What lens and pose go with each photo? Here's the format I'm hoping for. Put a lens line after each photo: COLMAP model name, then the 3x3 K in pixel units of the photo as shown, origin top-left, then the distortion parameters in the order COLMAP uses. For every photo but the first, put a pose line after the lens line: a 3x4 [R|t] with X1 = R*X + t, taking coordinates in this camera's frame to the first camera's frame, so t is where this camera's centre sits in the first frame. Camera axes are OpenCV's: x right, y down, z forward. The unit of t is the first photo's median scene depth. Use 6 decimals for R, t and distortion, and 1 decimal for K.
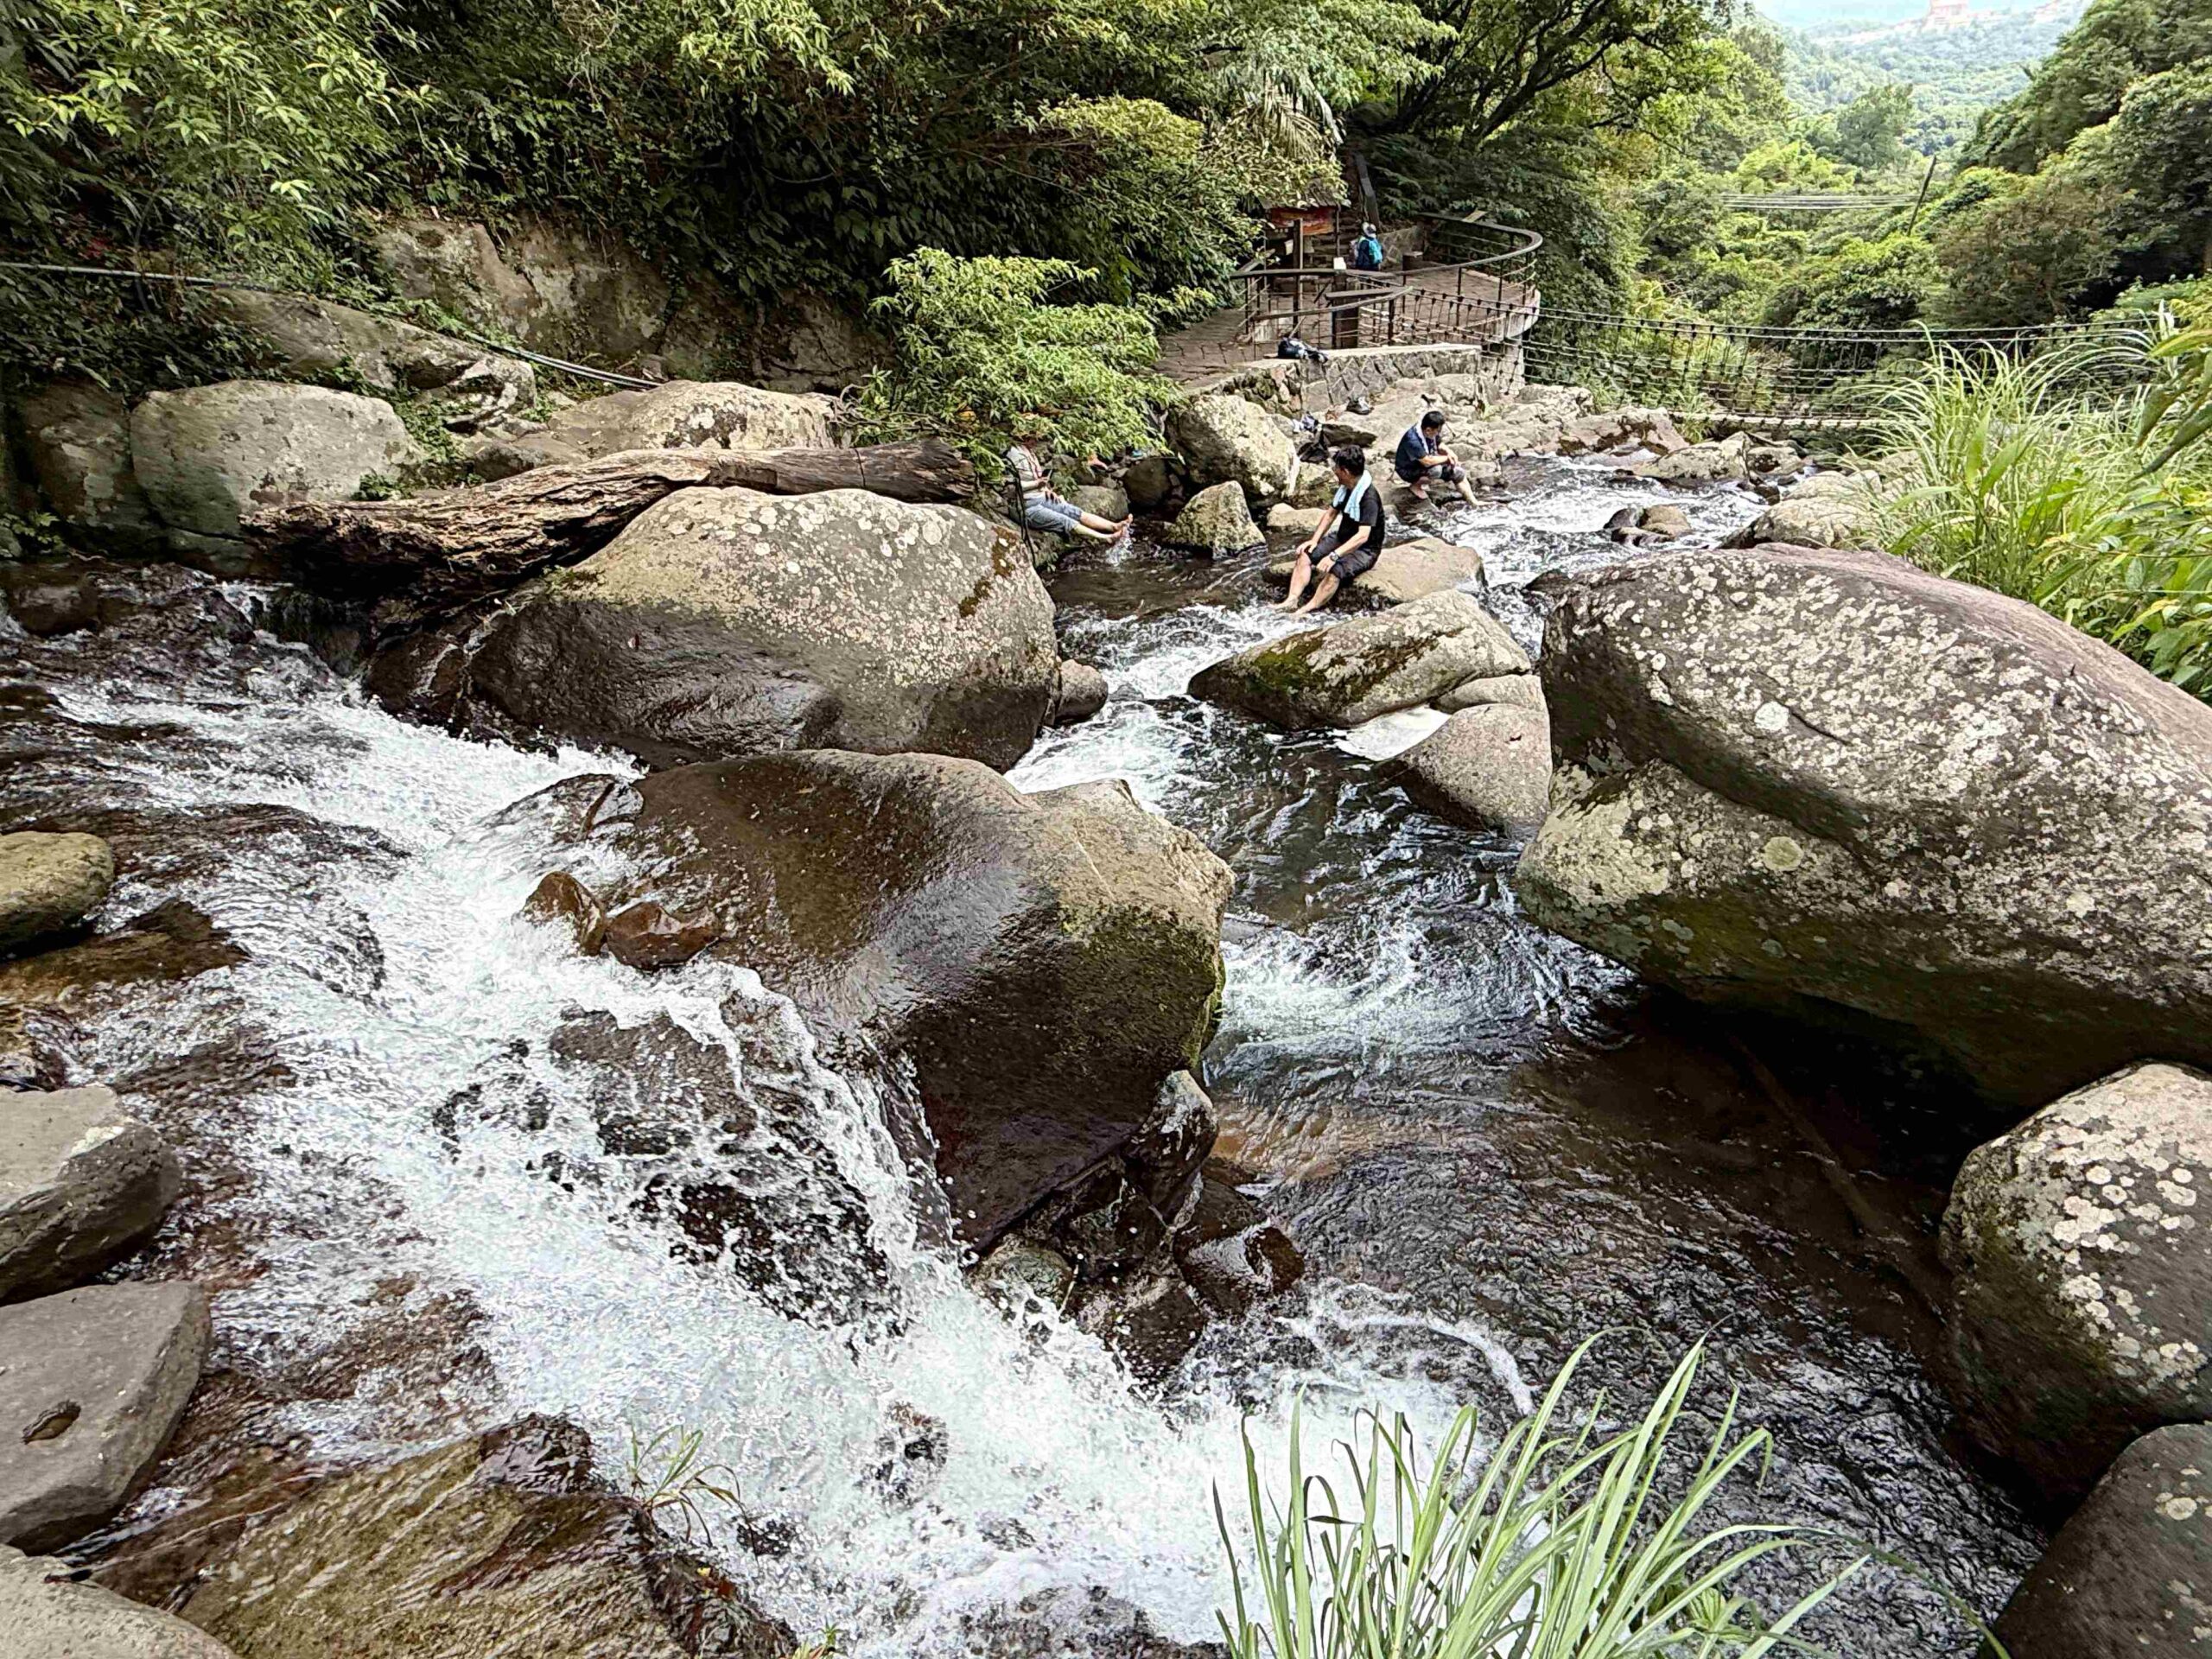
lens RADIAL K [[1290.8, 0, 1114.1], [0, 1290.8, 832.7], [0, 0, 1]] dist [-0.002349, 0.001091]
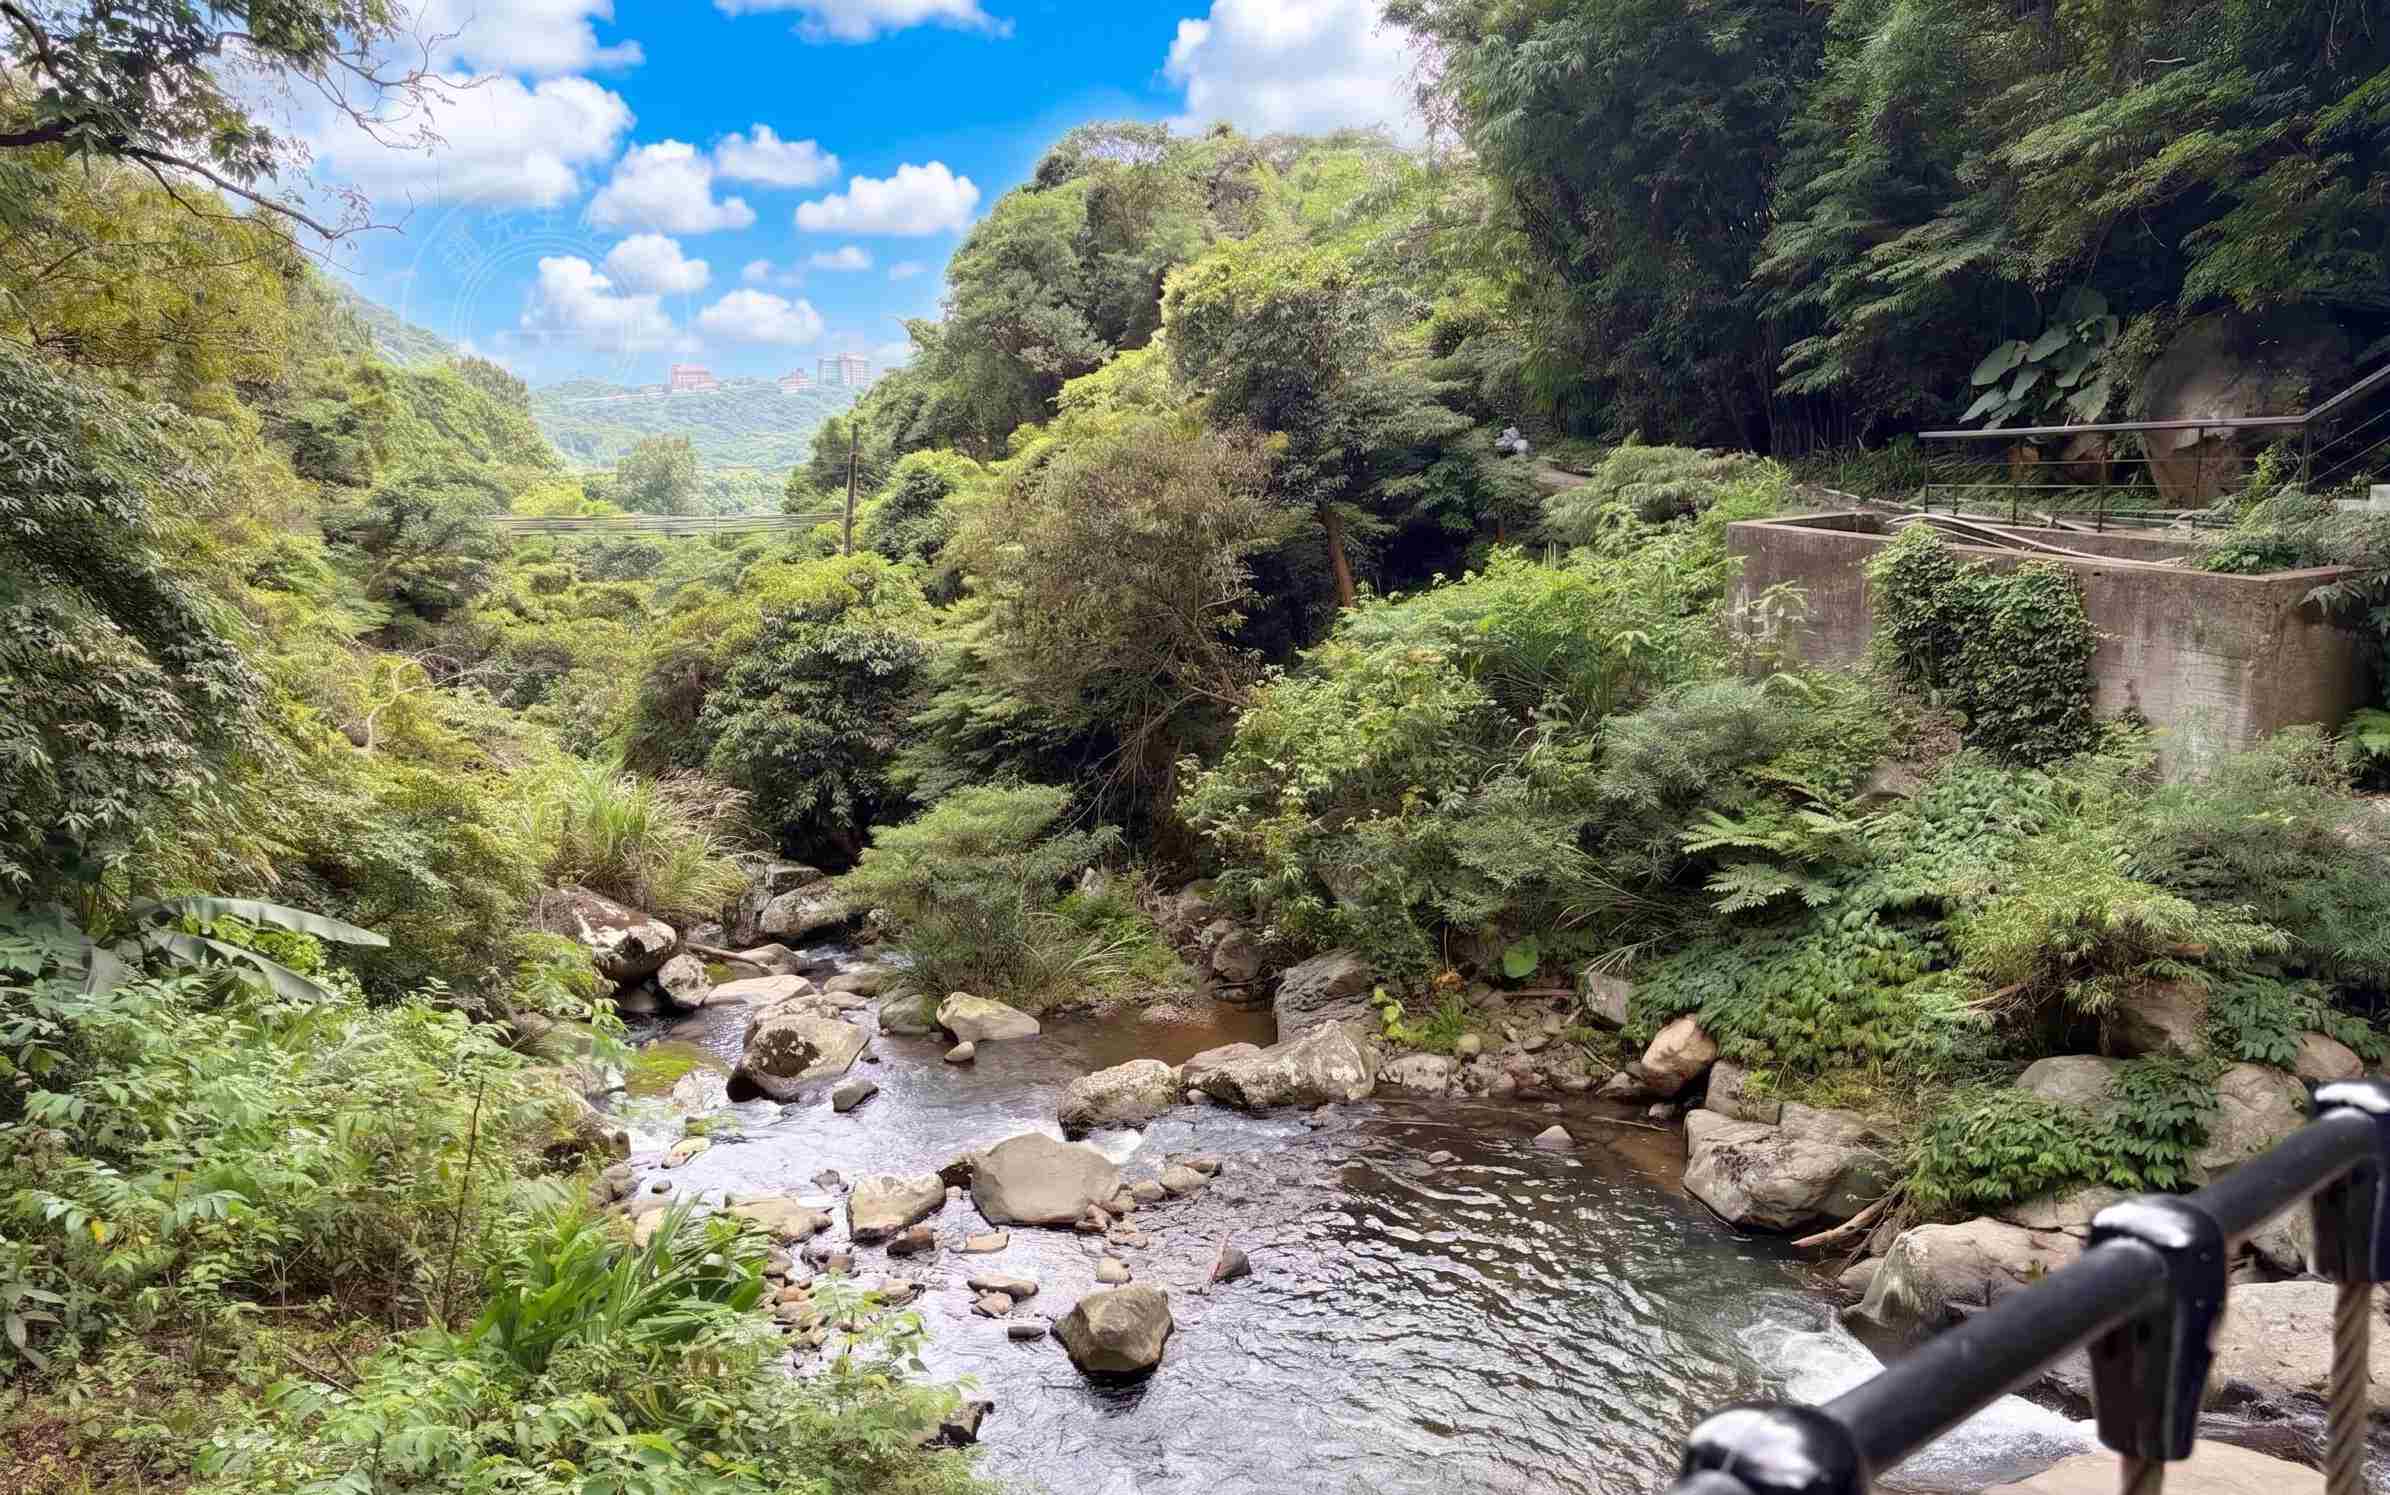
lens RADIAL K [[1797.9, 0, 1191.2], [0, 1797.9, 865.7], [0, 0, 1]] dist [0.037584, -0.010201]
pose [[0.723559, -0.131506, 0.677620, 0.898576], [0.324356, 0.931326, -0.165602, -0.812995], [-0.609308, 0.339613, 0.716524, 1.994601]]
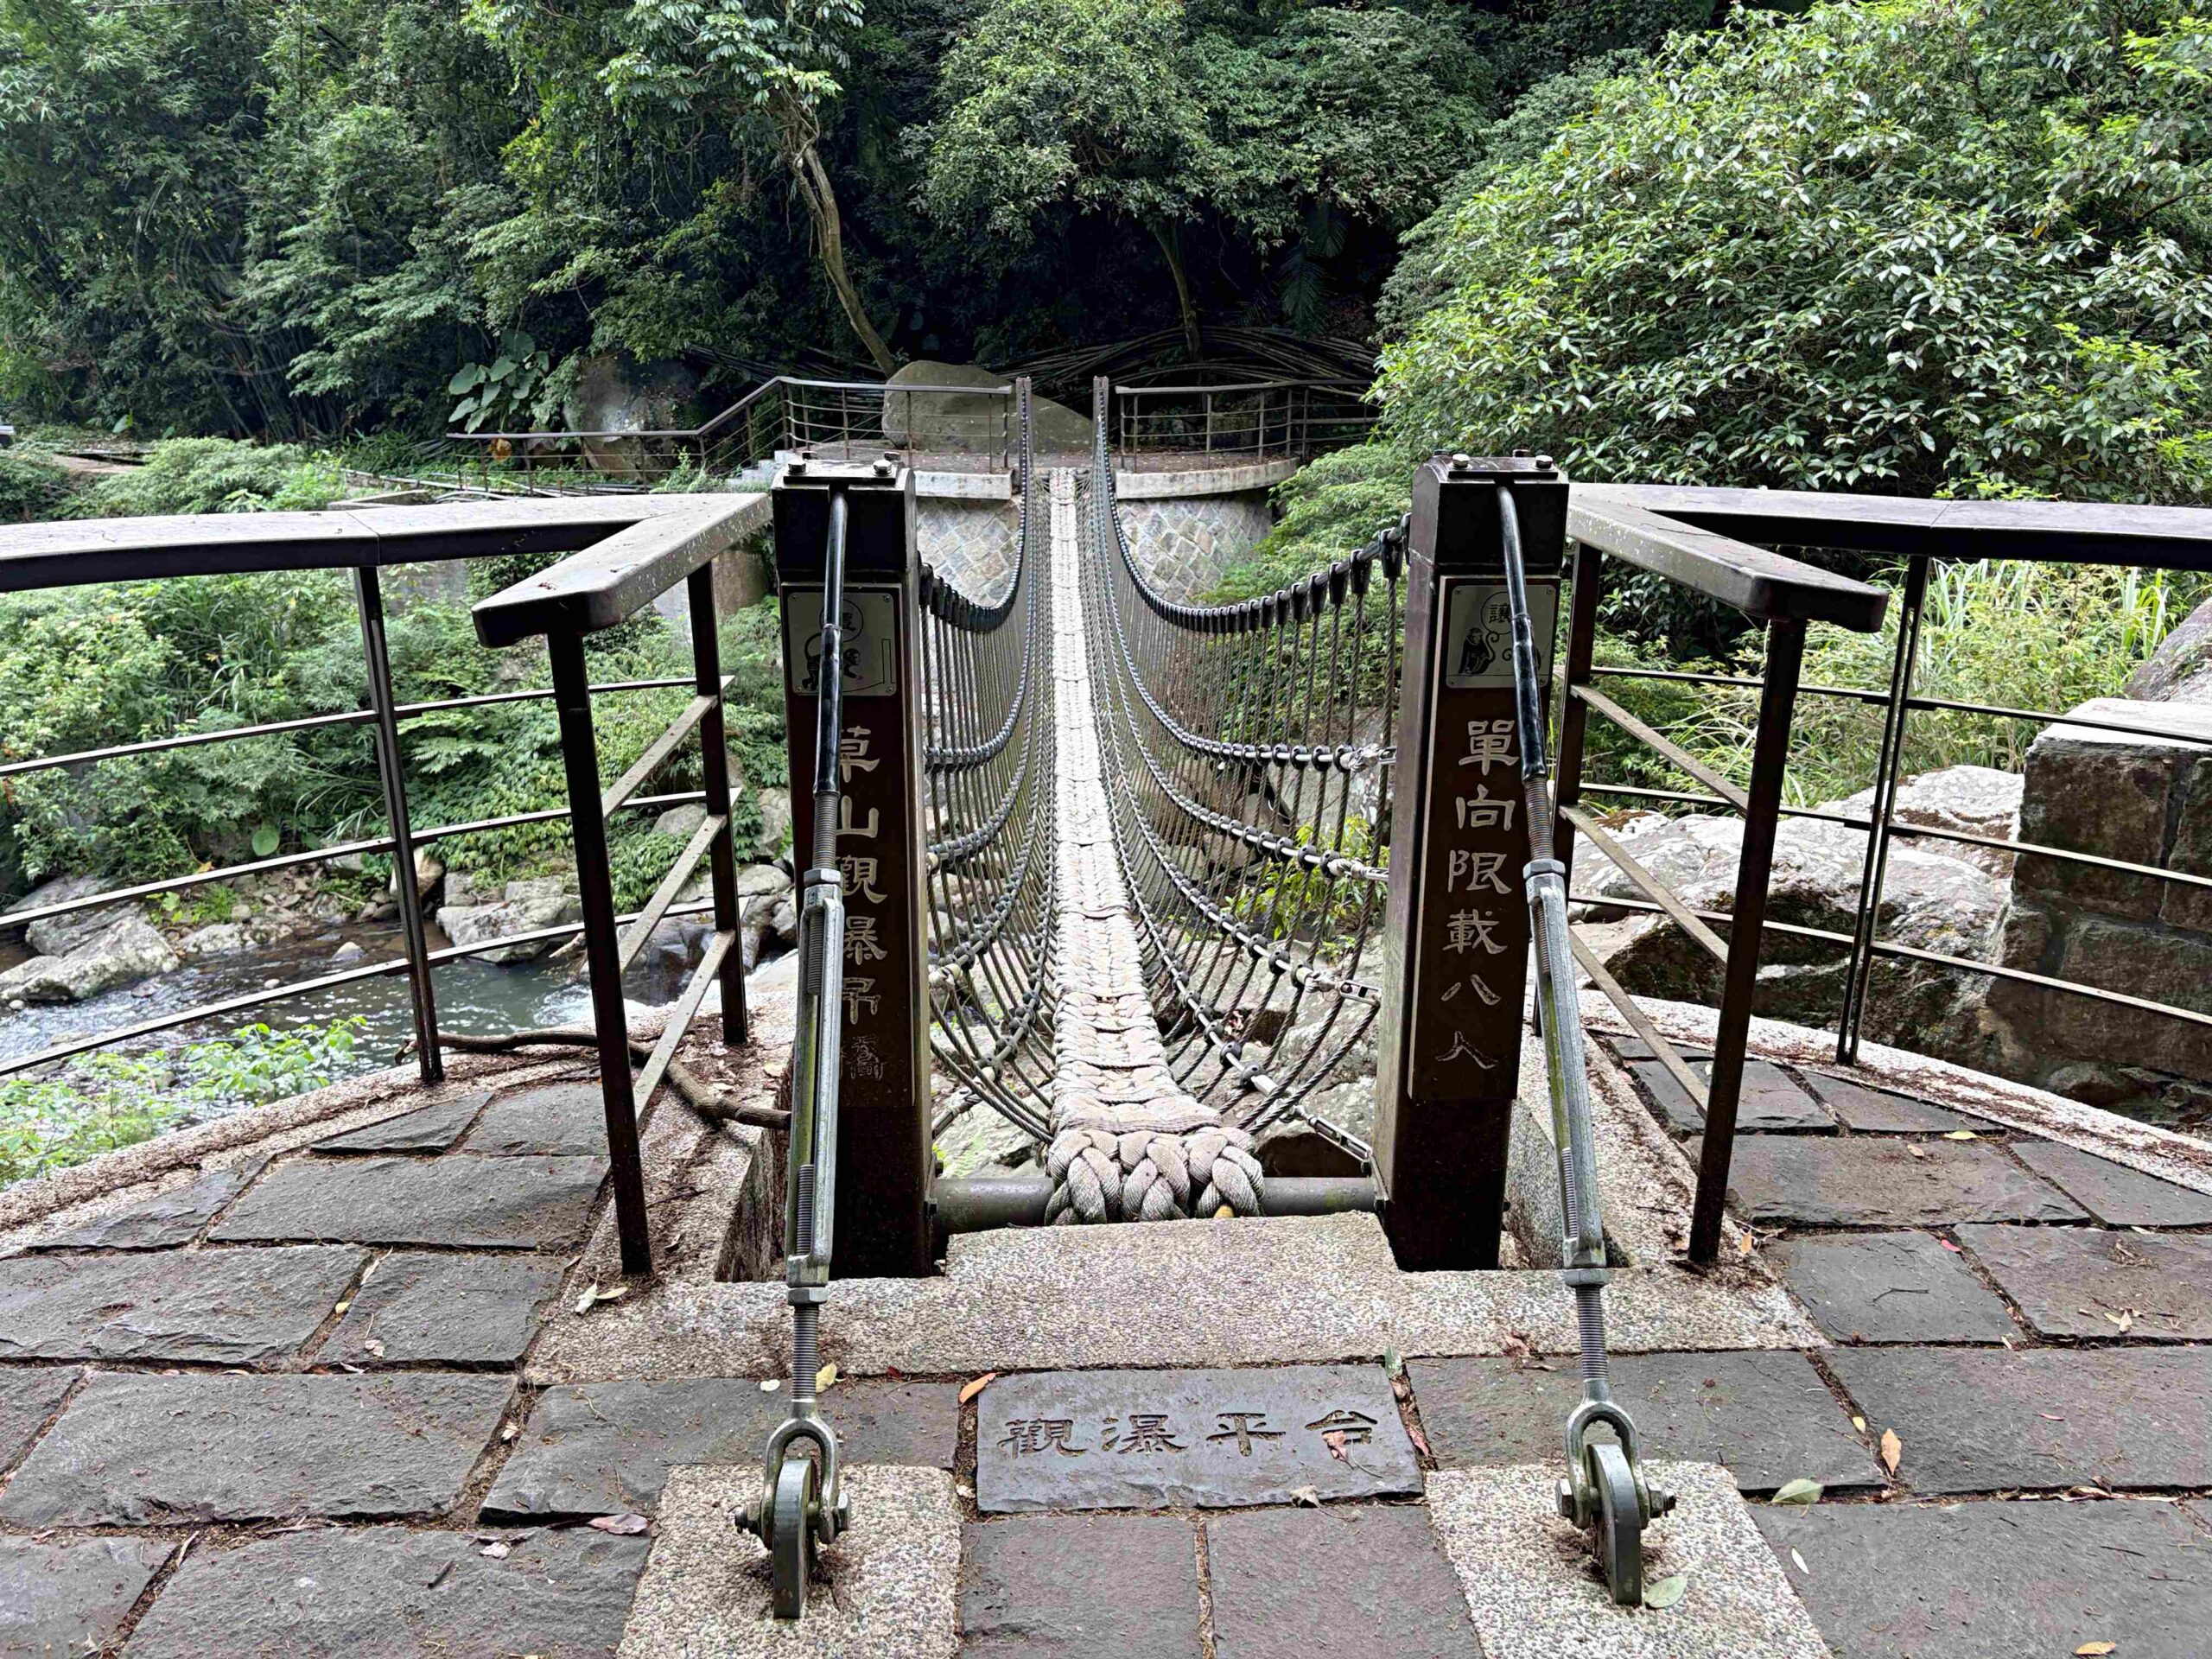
lens RADIAL K [[1647.9, 0, 1108.0], [0, 1647.9, 825.7], [0, 0, 1]] dist [0.047654, -0.049116]
pose [[-0.038999, -0.226494, 0.973232, 0.104095], [0.498212, 0.839868, 0.215421, -0.858034], [-0.866178, 0.493277, 0.080088, 1.965125]]
